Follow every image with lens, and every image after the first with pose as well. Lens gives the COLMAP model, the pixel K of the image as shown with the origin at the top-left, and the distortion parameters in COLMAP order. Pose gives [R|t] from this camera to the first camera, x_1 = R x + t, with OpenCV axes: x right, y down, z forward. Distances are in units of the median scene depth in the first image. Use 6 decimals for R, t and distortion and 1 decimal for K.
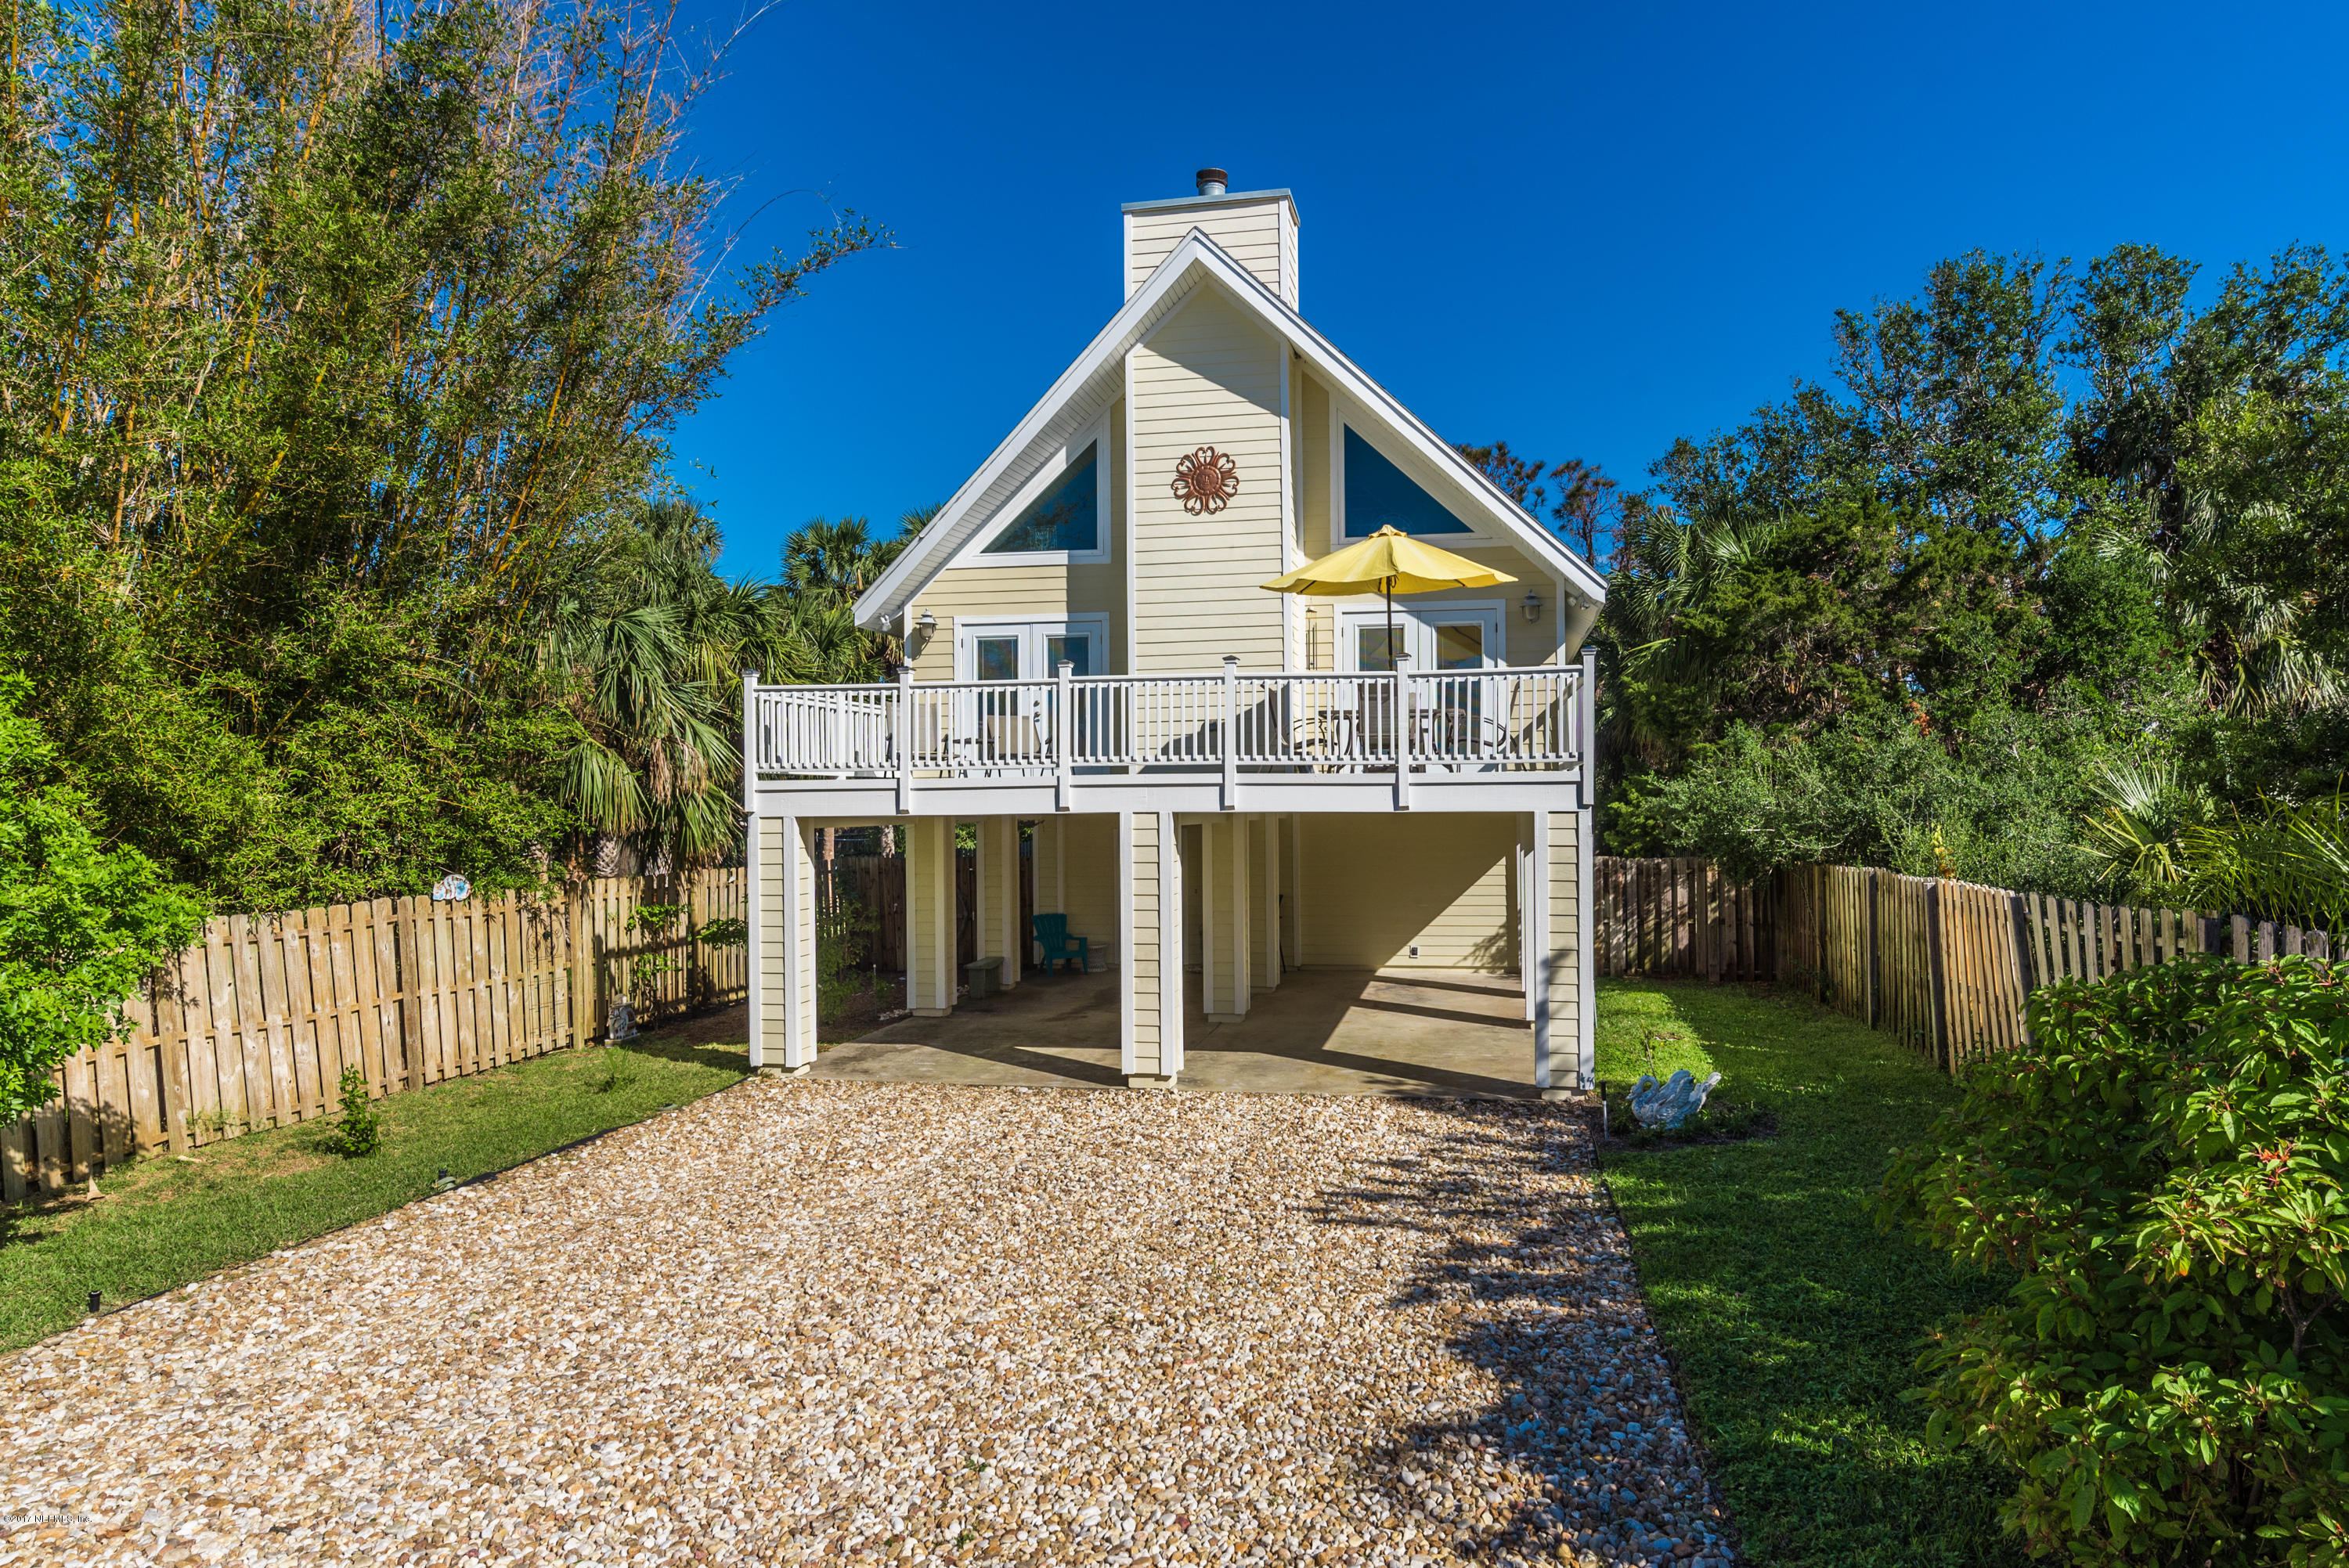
lens RADIAL K [[1209.9, 0, 1174.5], [0, 1209.9, 784.0], [0, 0, 1]] dist [-0.003146, -0.001204]
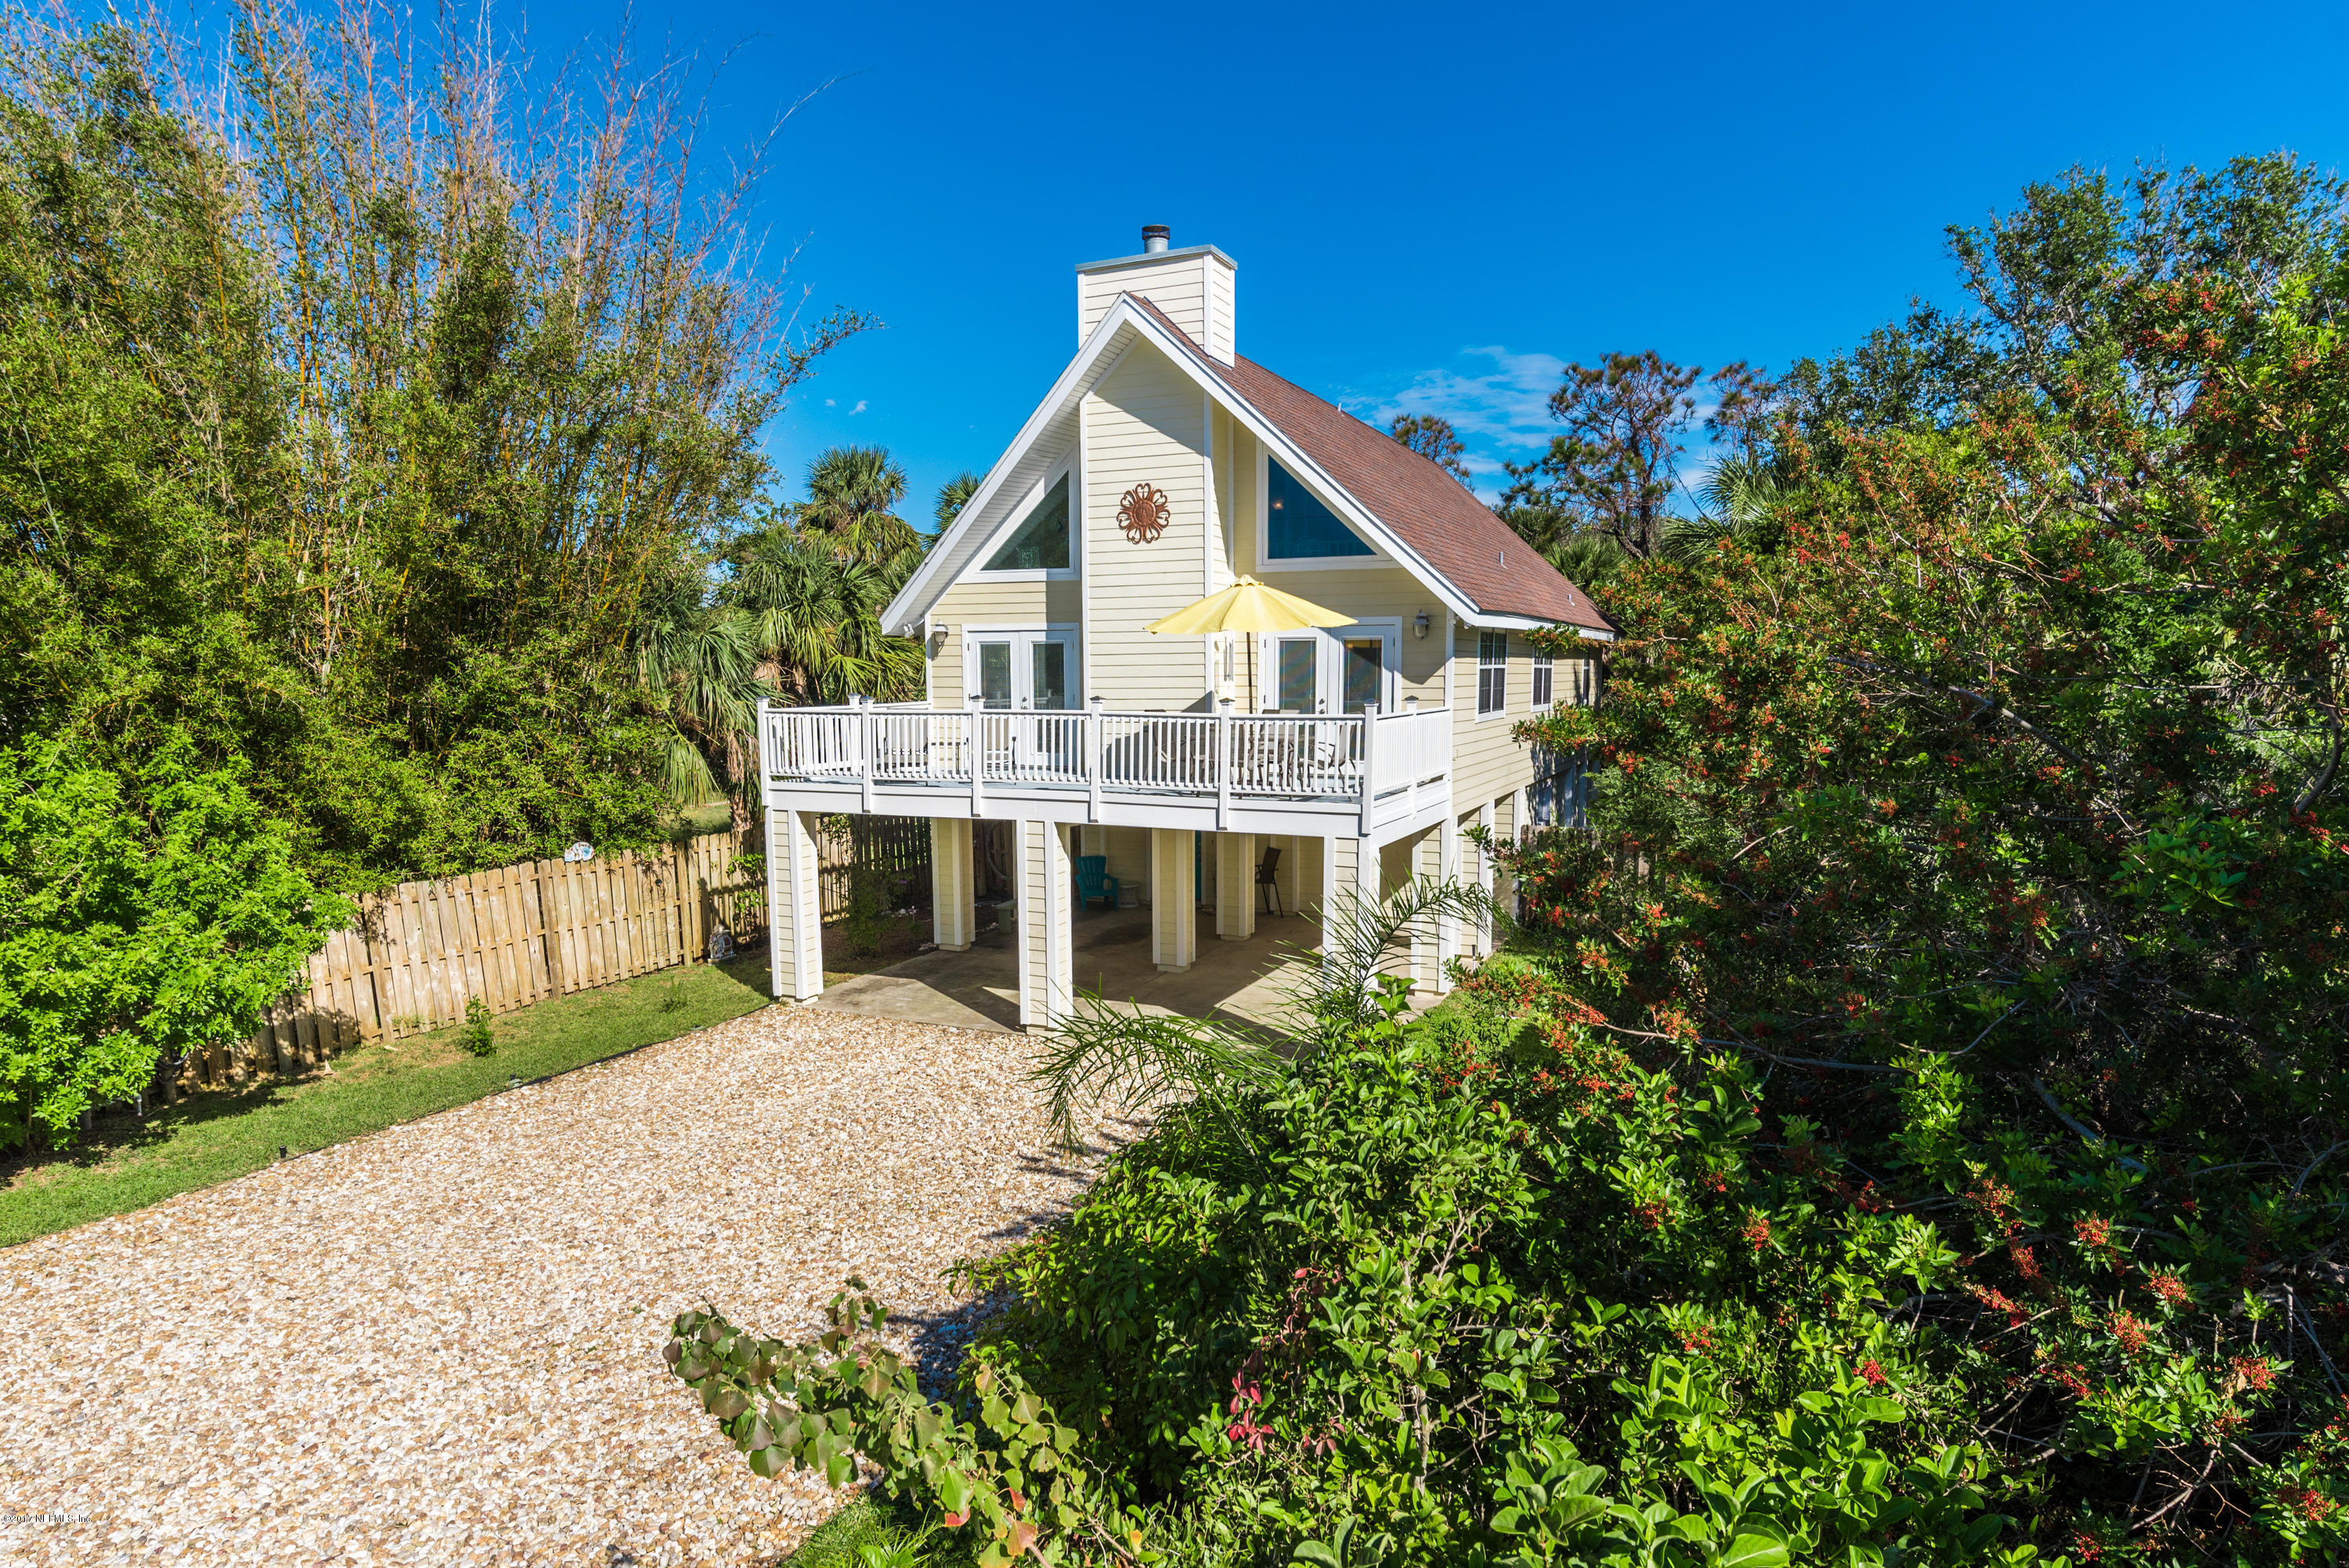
lens RADIAL K [[1209.9, 0, 1174.5], [0, 1209.9, 784.0], [0, 0, 1]] dist [-0.003146, -0.001204]
pose [[0.972648, 0.021809, -0.231256, 0.329349], [0.004644, 0.993558, 0.113232, -0.126474], [0.232236, -0.111209, 0.966281, -0.135364]]
